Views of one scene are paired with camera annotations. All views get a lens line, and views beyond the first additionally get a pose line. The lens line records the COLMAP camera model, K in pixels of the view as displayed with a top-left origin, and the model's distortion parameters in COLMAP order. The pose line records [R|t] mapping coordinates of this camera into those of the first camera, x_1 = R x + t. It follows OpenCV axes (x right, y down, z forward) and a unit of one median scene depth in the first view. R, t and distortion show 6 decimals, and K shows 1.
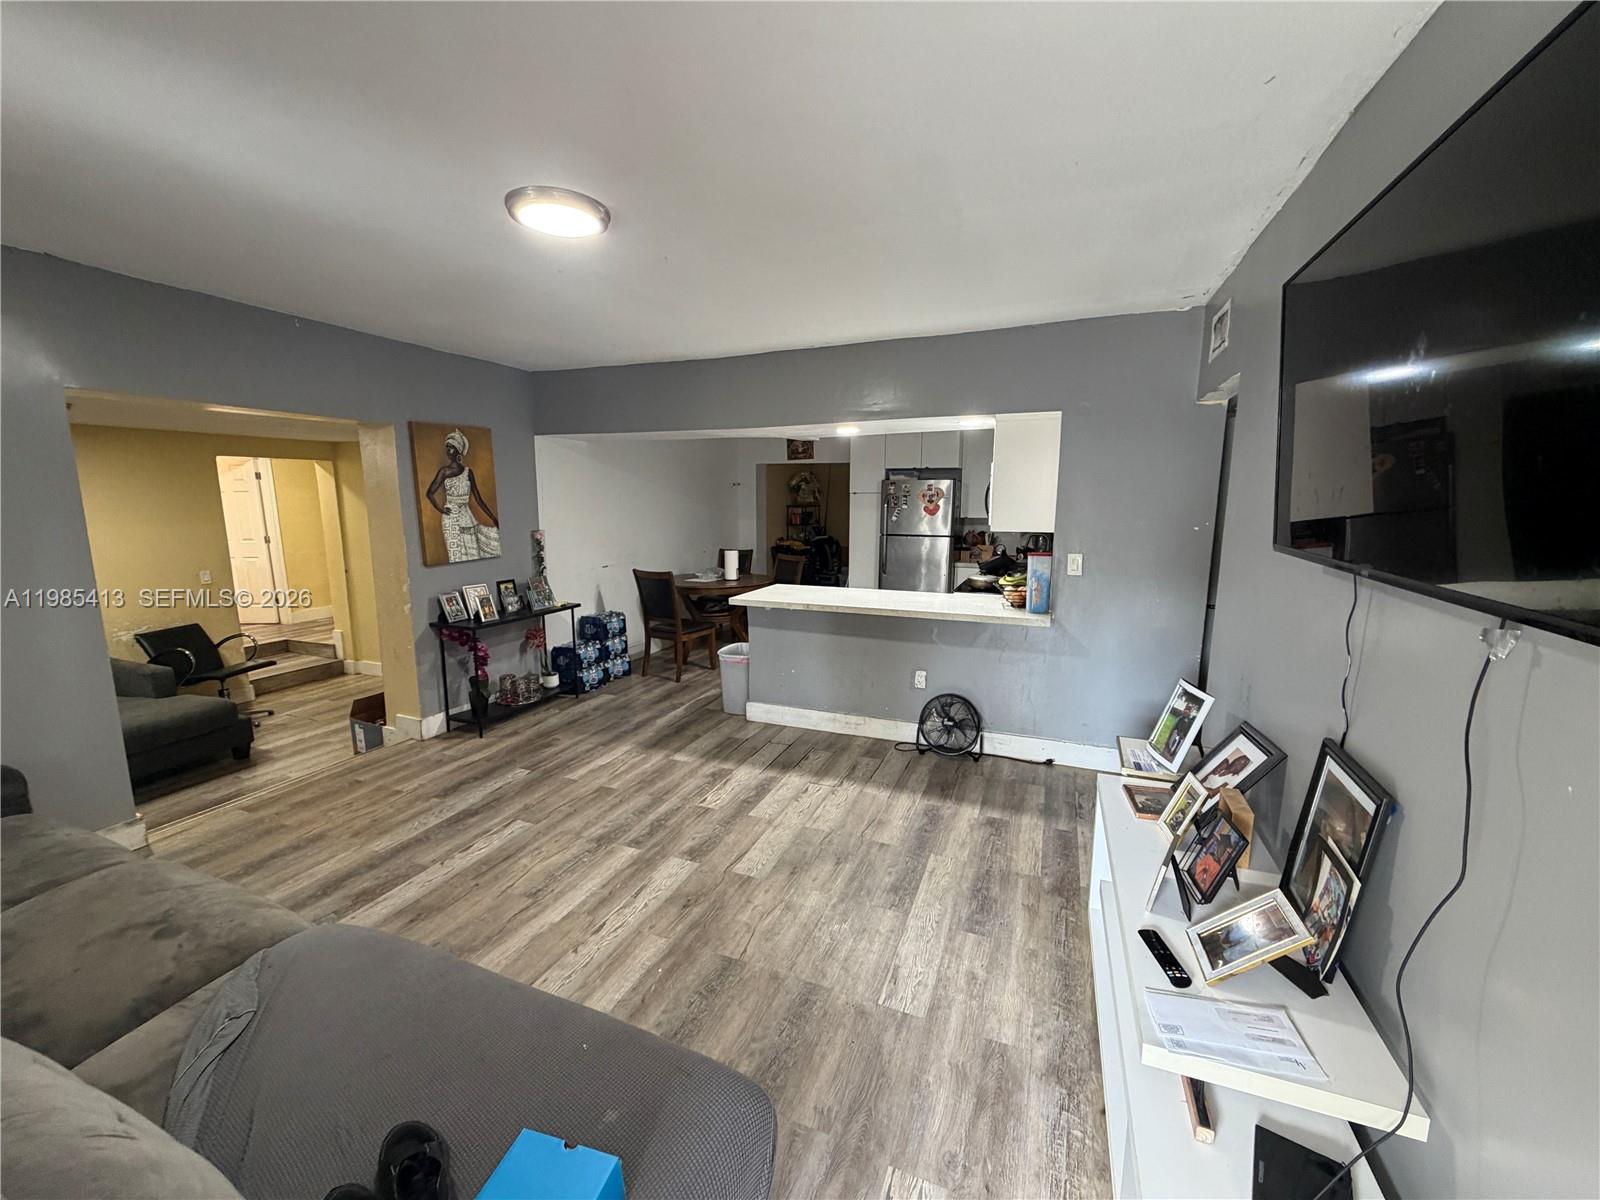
lens RADIAL K [[637.4, 0, 798.4], [0, 637.4, 602.5], [0, 0, 1]] dist [0.001481, 0.000354]
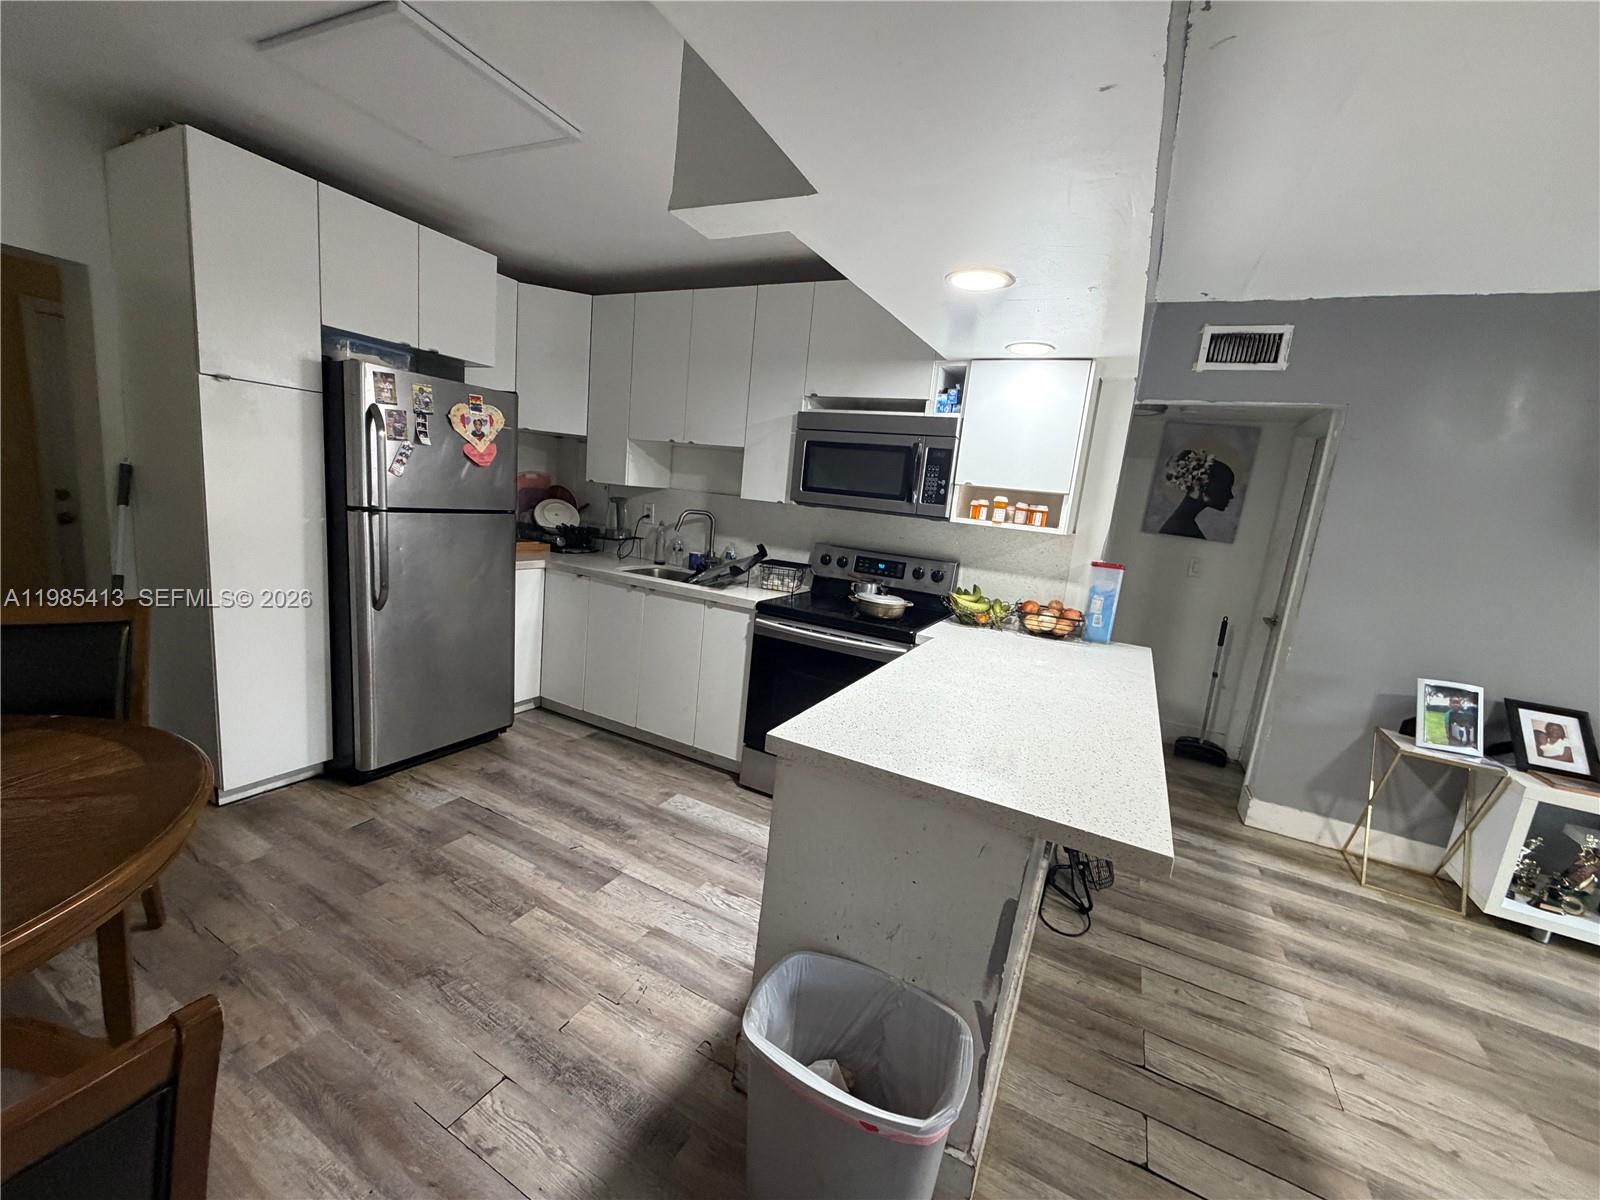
lens RADIAL K [[637.4, 0, 796.3], [0, 637.4, 601.8], [0, 0, 1]] dist [0.001481, 0.000354]
pose [[0.097963, -0.160772, 0.982118, -0.442800], [0.060713, 0.985992, 0.155351, -0.189878], [-0.993336, 0.044409, 0.106352, 1.404559]]
